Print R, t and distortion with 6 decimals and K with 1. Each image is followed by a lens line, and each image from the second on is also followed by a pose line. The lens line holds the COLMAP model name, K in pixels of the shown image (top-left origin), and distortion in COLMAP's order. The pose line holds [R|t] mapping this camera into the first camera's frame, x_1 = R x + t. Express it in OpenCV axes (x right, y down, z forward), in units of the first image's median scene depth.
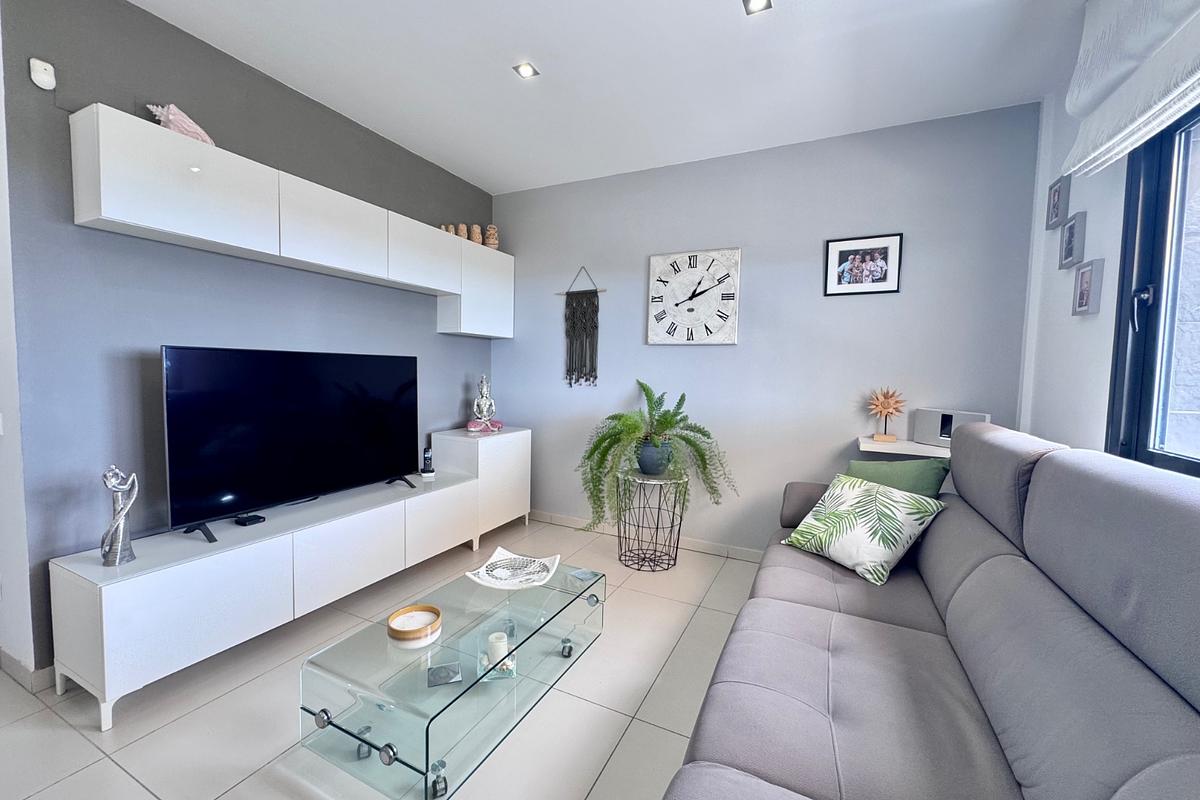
lens RADIAL K [[483.2, 0, 598.8], [0, 483.2, 397.3], [0, 0, 1]] dist [0.003543, 0.000820]
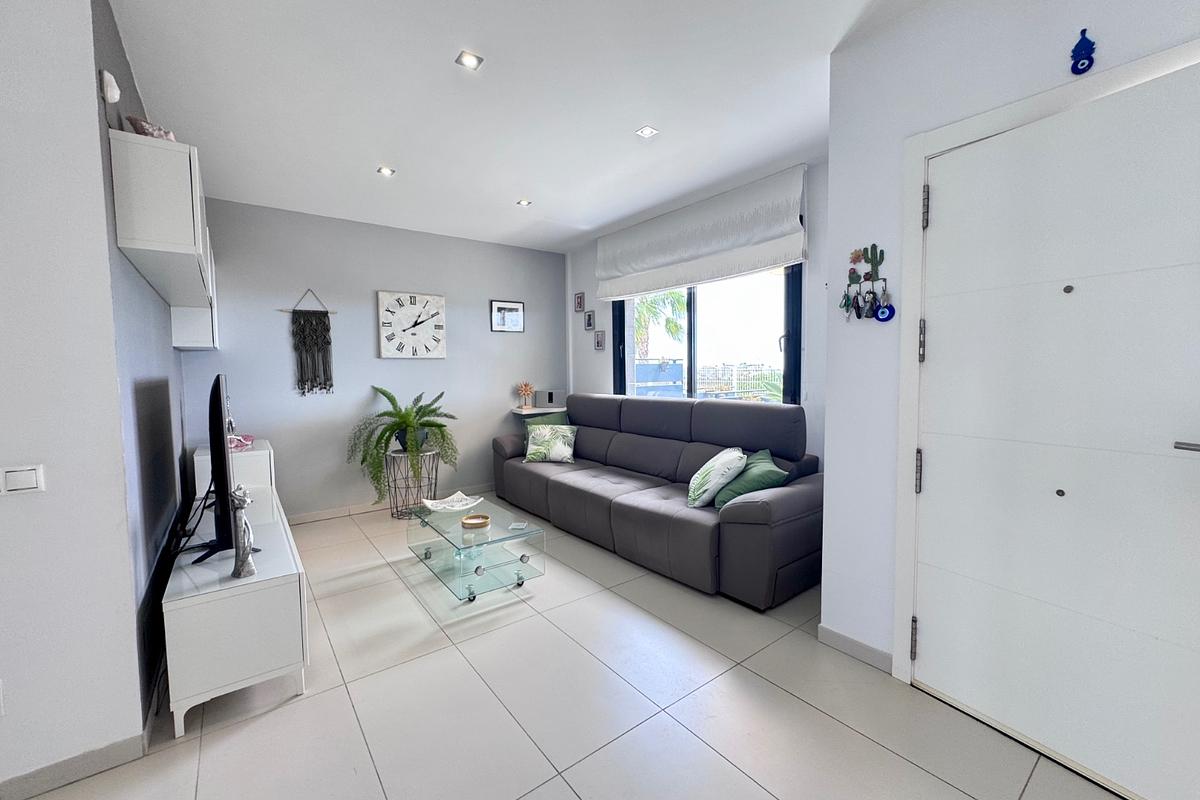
lens RADIAL K [[483.2, 0, 598.8], [0, 483.2, 398.6], [0, 0, 1]] dist [0.003543, 0.000820]
pose [[0.459730, -0.082787, 0.884192, -0.820020], [0.073589, 0.995772, 0.054972, -0.029330], [-0.885005, 0.039795, 0.463878, -0.133318]]
